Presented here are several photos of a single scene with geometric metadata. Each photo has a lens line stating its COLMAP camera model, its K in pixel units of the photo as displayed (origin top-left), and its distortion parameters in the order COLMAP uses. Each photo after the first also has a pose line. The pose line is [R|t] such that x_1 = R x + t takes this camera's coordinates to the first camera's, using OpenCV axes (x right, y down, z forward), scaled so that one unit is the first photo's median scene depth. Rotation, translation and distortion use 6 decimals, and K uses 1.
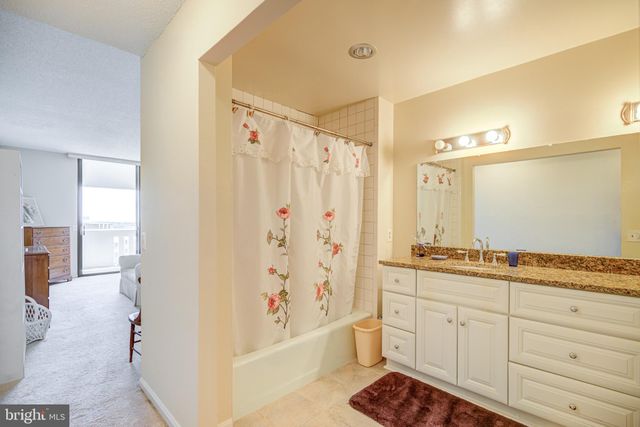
lens RADIAL K [[299.8, 0, 321.0], [0, 299.8, 217.6], [0, 0, 1]] dist [-0.000038, 0.000071]
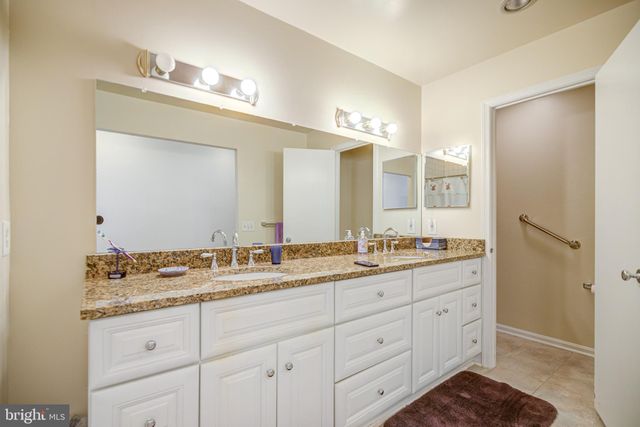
lens RADIAL K [[299.8, 0, 321.0], [0, 299.8, 217.6], [0, 0, 1]] dist [-0.000038, 0.000071]
pose [[0.108547, 0.001833, 0.994090, -0.129928], [-0.017153, 0.999853, 0.000029, 0.038195], [-0.993943, -0.017054, 0.108563, 0.801174]]
